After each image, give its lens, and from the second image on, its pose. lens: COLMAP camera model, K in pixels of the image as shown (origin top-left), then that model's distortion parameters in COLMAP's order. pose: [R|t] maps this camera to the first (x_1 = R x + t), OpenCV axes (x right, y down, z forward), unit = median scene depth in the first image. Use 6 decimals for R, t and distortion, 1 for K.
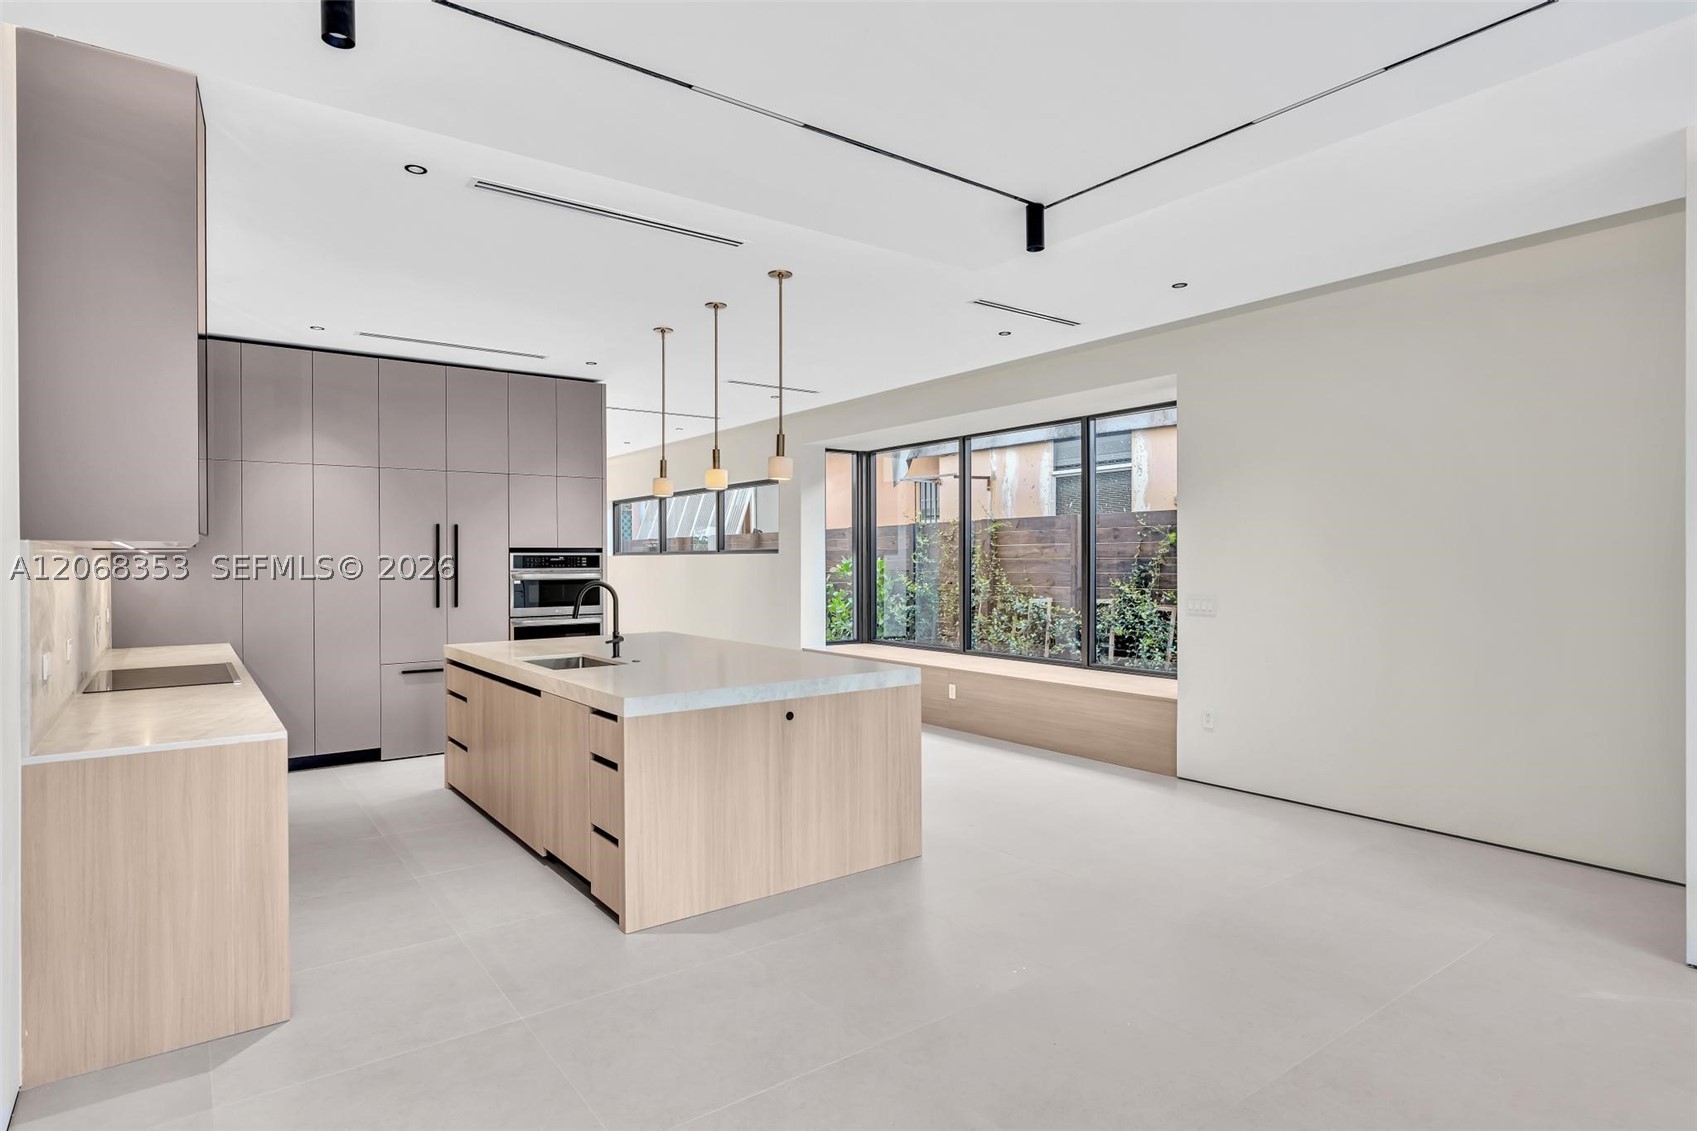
lens RADIAL K [[876.6, 0, 848.5], [0, 876.6, 565.5], [0, 0, 1]] dist [-0.003851, -0.000129]
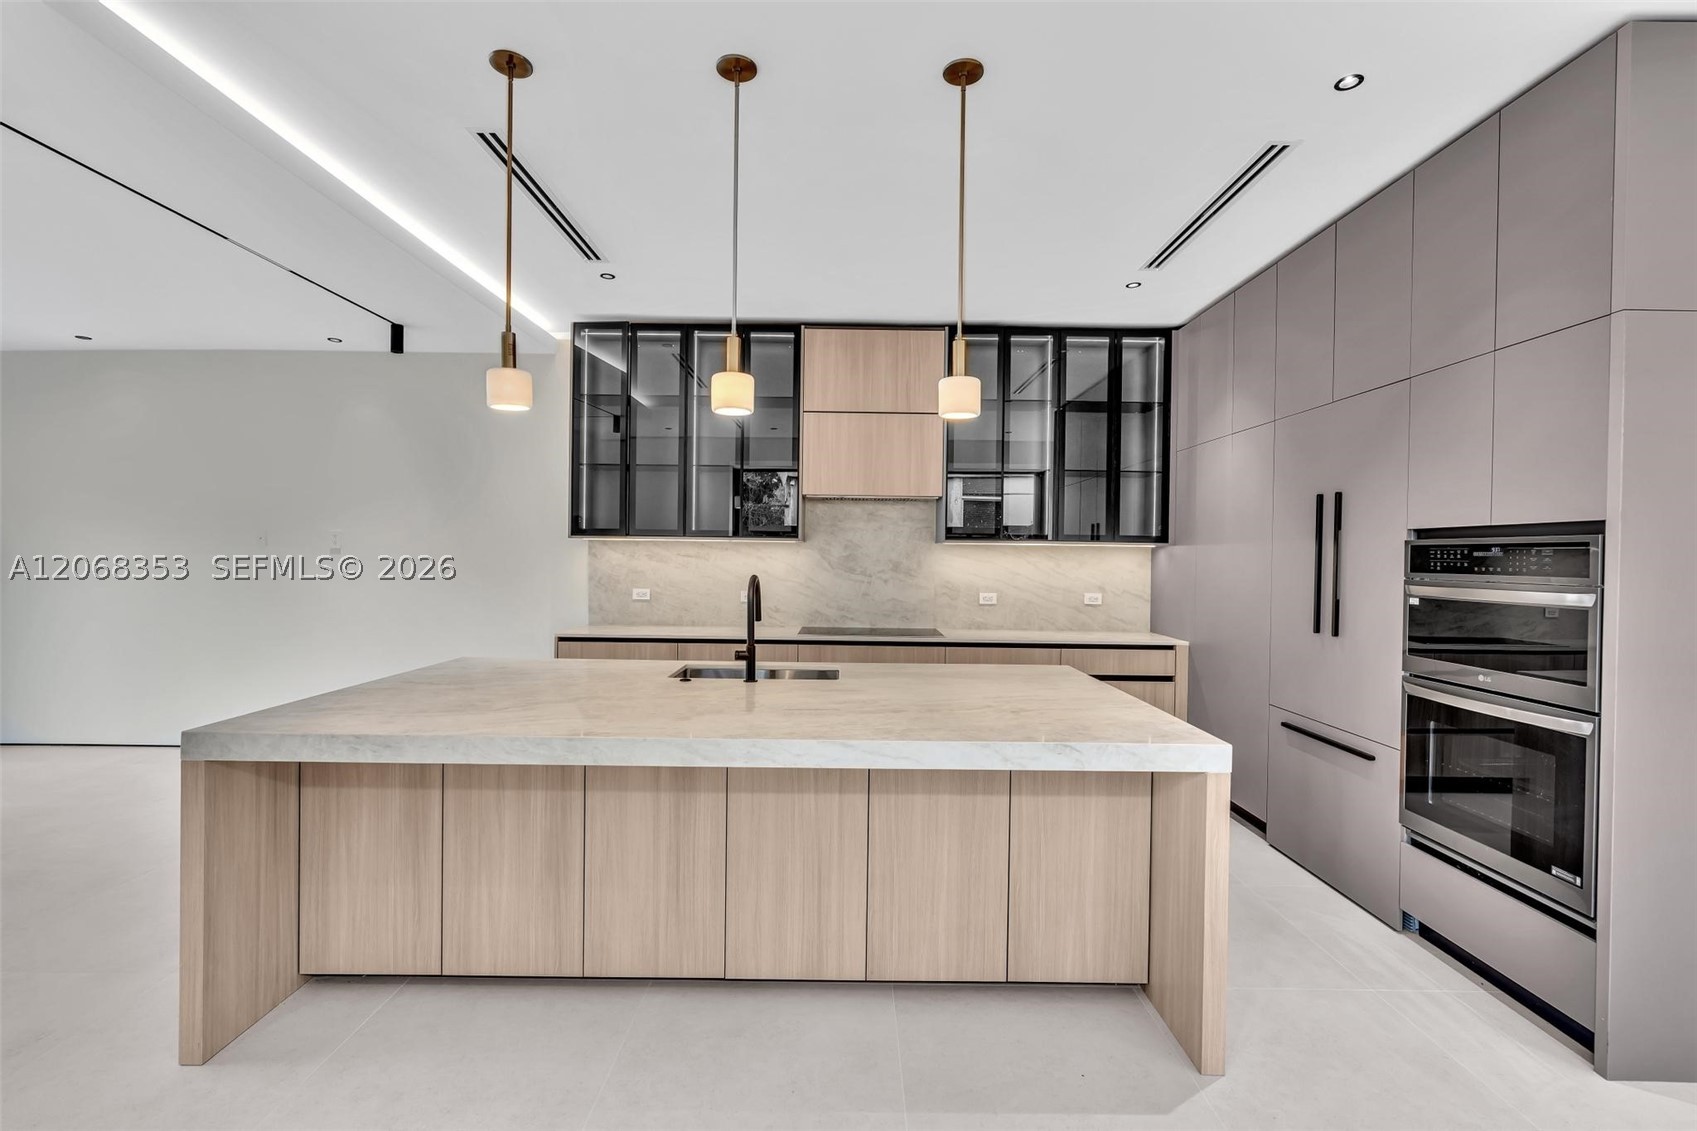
lens RADIAL K [[750.4, 0, 848.5], [0, 750.4, 565.5], [0, 0, 1]] dist [-0.014132, -0.000153]
pose [[-0.597015, 0.010247, -0.802165, 0.127457], [-0.011870, 0.999696, 0.021604, -0.005575], [0.802142, 0.022420, -0.596712, 0.994232]]
